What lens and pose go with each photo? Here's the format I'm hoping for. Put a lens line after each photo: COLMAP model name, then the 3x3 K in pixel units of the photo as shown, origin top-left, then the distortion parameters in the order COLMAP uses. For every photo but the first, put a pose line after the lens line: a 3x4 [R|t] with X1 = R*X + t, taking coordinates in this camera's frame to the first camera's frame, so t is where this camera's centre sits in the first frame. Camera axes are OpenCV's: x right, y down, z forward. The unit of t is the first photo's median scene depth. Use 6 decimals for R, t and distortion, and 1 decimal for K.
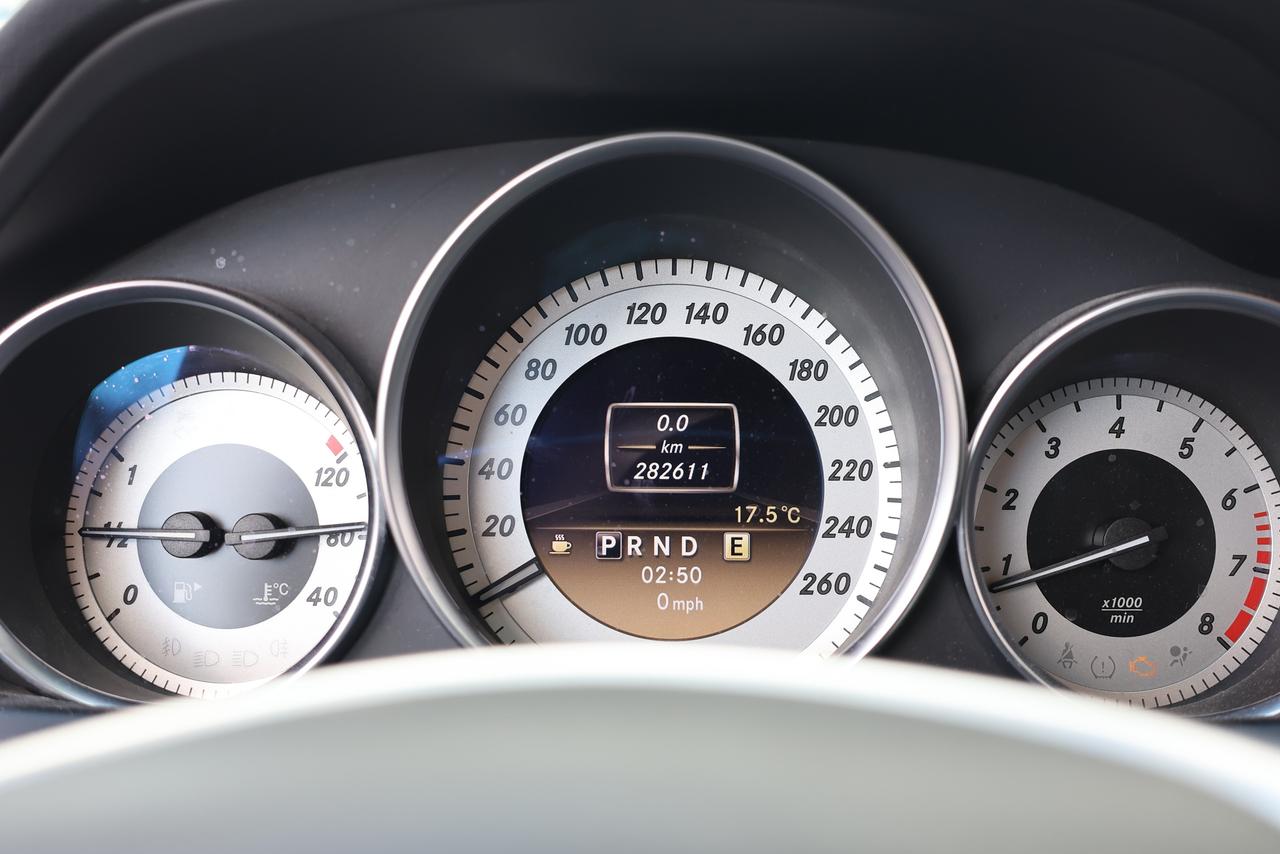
lens RADIAL K [[1590.7, 0, 640.0], [0, 1590.7, 427.0], [0, 0, 1]] dist [-0.018241, 0.003581]
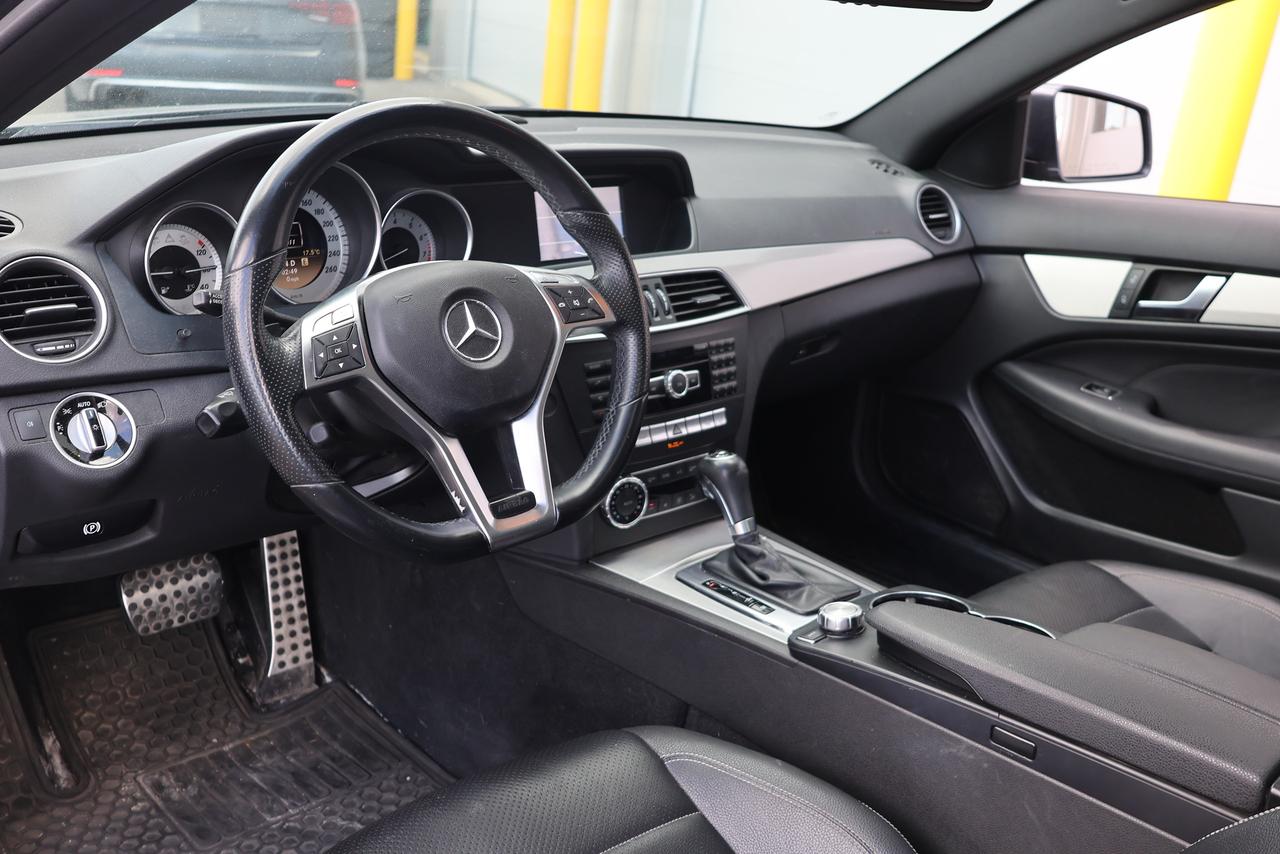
lens RADIAL K [[1304.4, 0, 640.0], [0, 1304.4, 427.0], [0, 0, 1]] dist [0.048456, 0.008271]
pose [[0.713175, -0.180741, 0.677284, -1.514816], [0.059904, 0.978368, 0.198010, -0.104286], [-0.698422, -0.100644, 0.708575, -1.724364]]
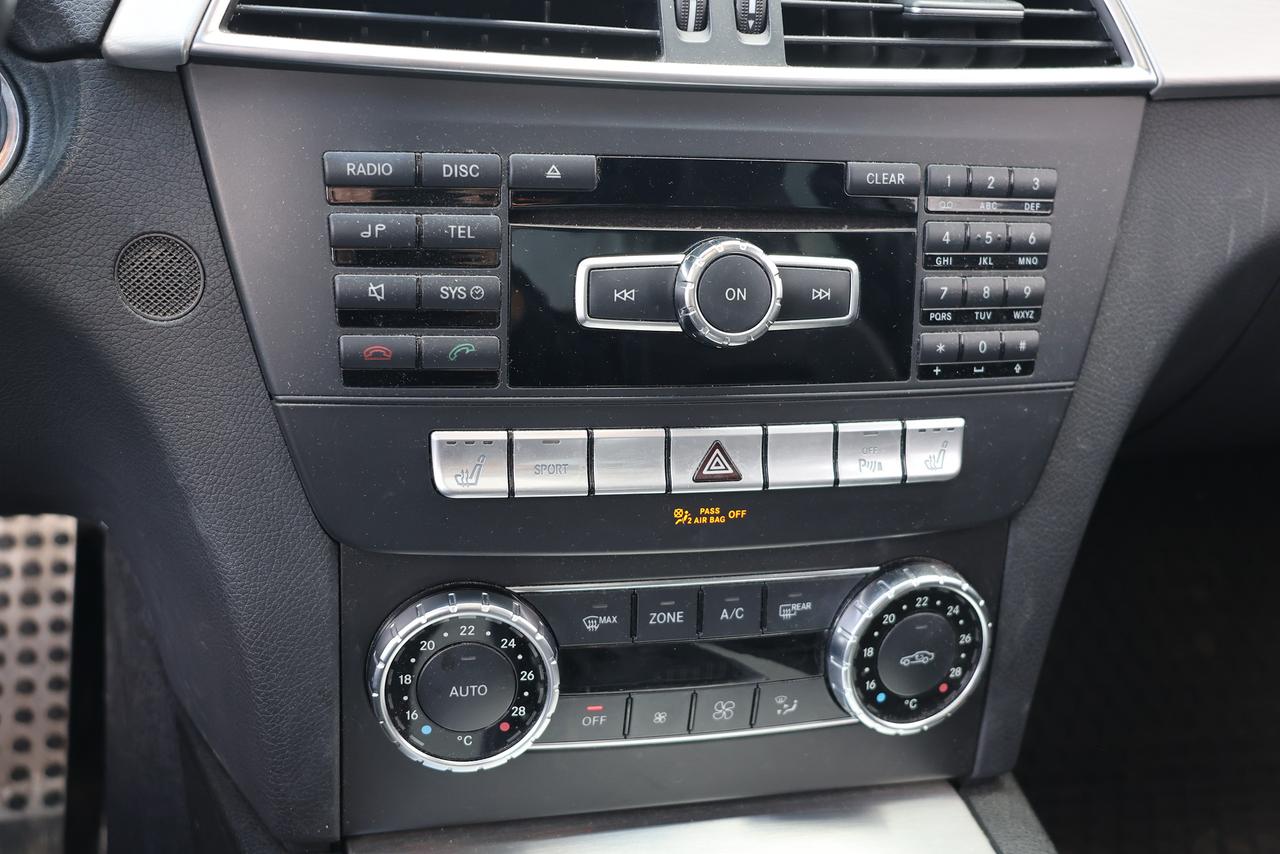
lens RADIAL K [[1590.7, 0, 640.0], [0, 1590.7, 427.0], [0, 0, 1]] dist [-0.018241, 0.003581]
pose [[0.954320, -0.039546, 0.296157, 0.446268], [-0.028180, 0.974871, 0.220981, 0.305519], [-0.297453, -0.219232, 0.929225, -0.418369]]
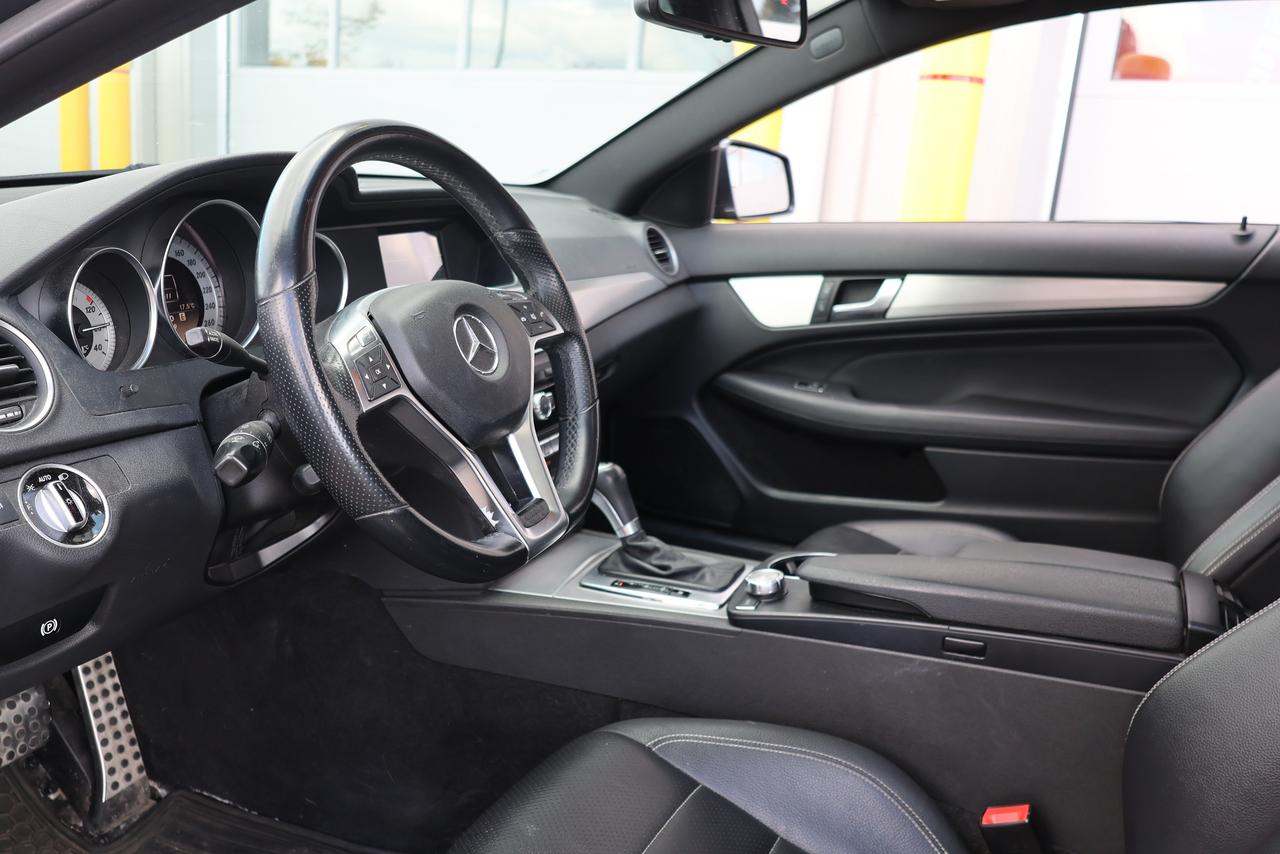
lens RADIAL K [[1181.7, 0, 640.0], [0, 1181.7, 427.0], [0, 0, 1]] dist [0.055919, 0.000473]
pose [[0.347283, -0.206503, 0.914741, -1.998274], [0.131152, 0.976561, 0.170666, -0.001322], [-0.928544, 0.060701, 0.366227, -0.827389]]
